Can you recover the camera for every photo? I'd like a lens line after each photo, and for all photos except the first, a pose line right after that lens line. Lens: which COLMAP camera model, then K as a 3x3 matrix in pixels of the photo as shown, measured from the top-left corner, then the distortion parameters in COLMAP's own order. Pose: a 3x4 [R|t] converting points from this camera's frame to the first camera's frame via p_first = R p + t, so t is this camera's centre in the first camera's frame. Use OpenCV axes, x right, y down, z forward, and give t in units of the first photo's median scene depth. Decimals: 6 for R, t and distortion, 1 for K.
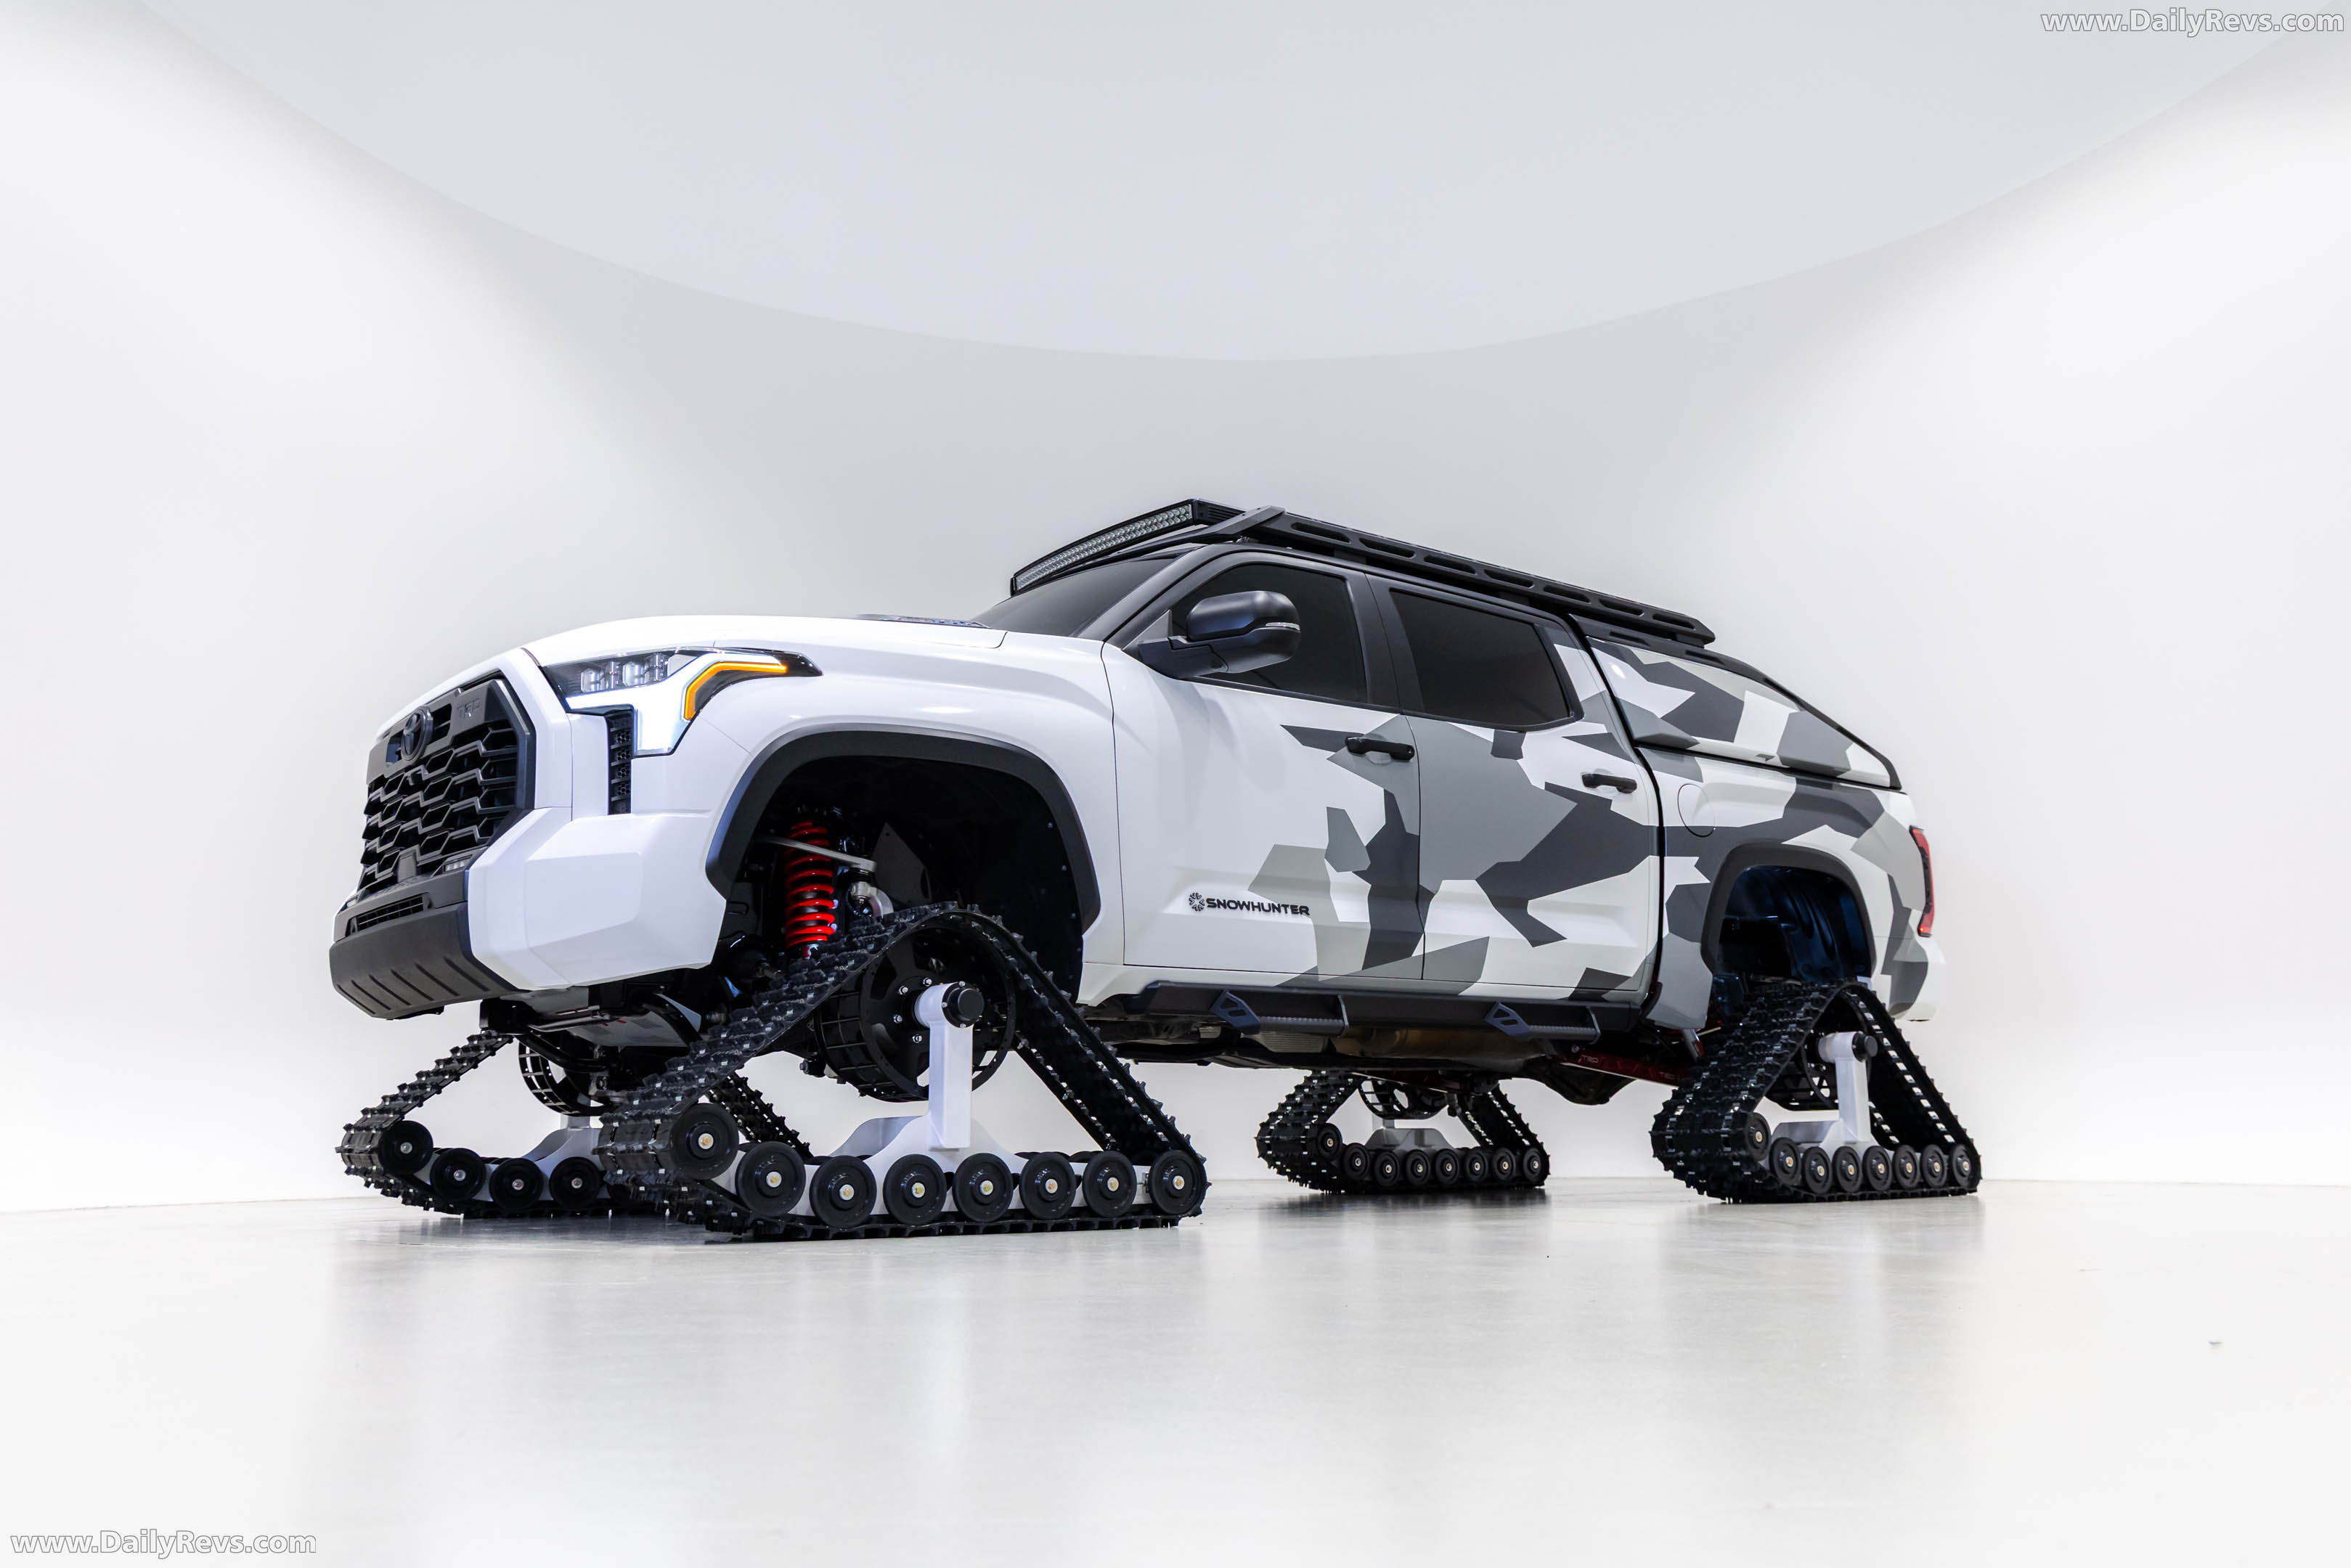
lens RADIAL K [[1892.3, 0, 1175.5], [0, 1892.3, 784.0], [0, 0, 1]] dist [0.015259, 0.002652]
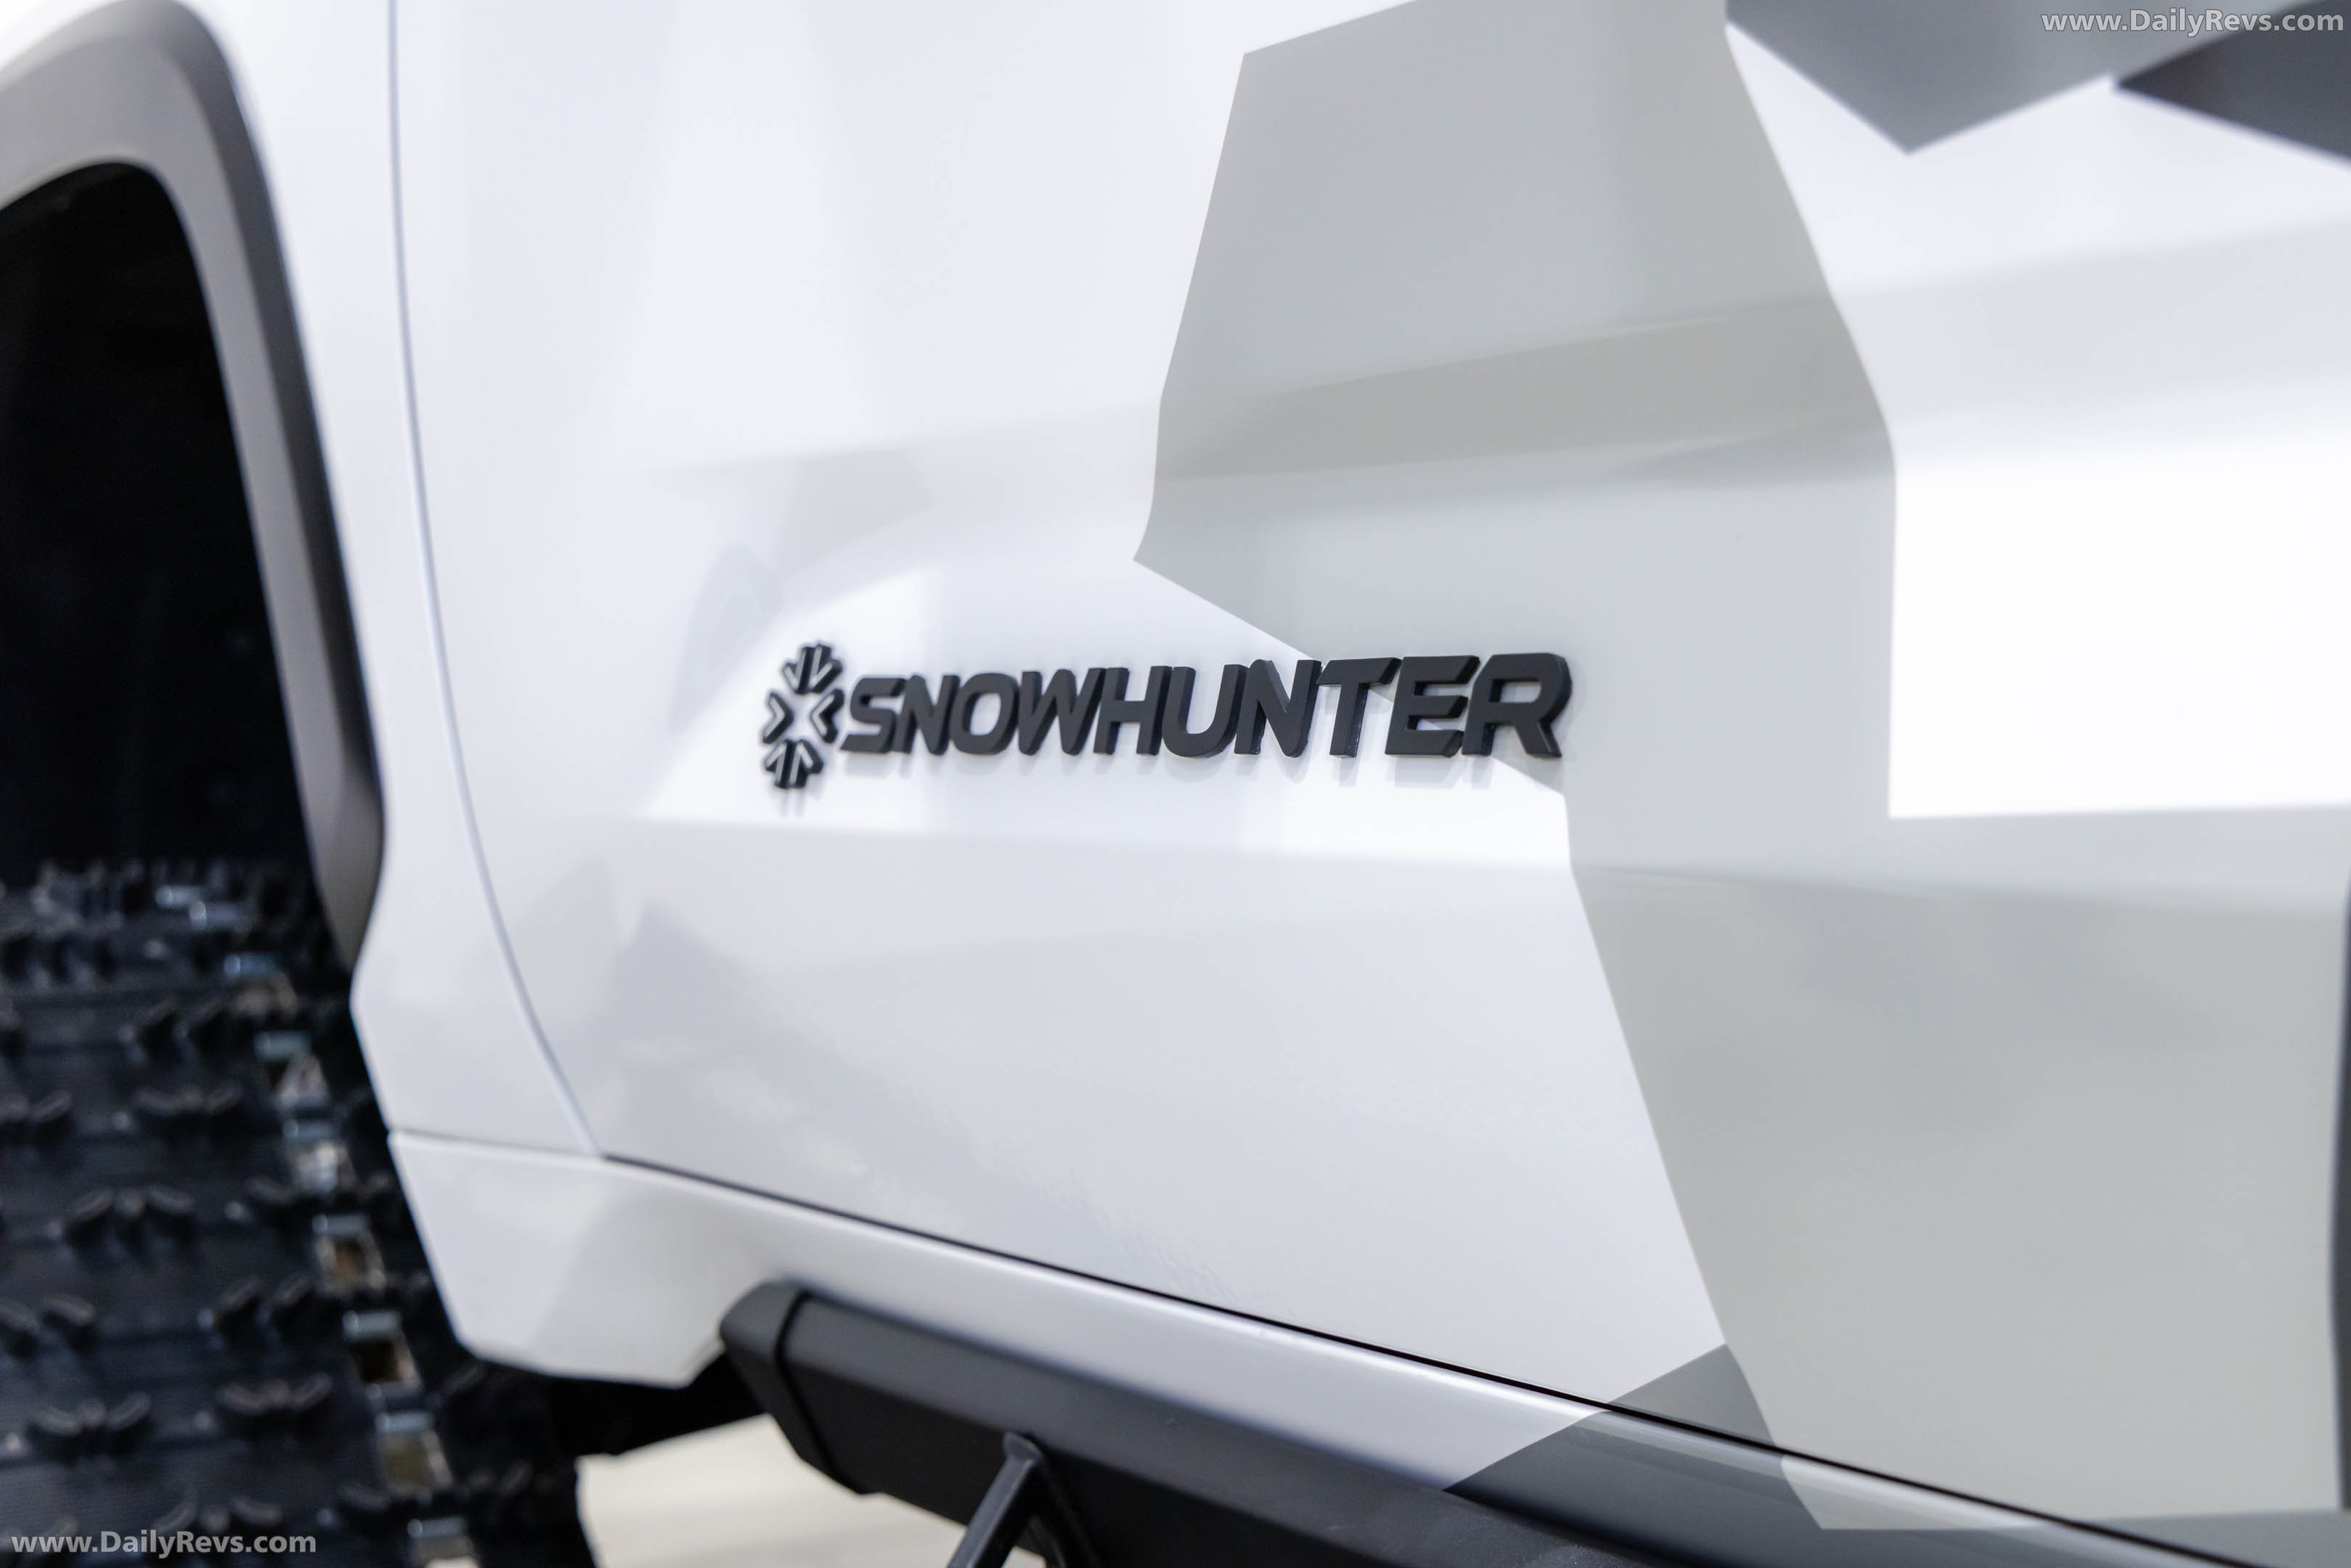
lens RADIAL K [[3356.8, 0, 1175.5], [0, 3356.8, 784.0], [0, 0, 1]] dist [-0.003172, -0.002691]
pose [[-0.087520, 0.026520, -0.995810, 0.207586], [0.178609, 0.983864, 0.010504, 0.060801], [0.980020, -0.176942, -0.090845, 0.921782]]
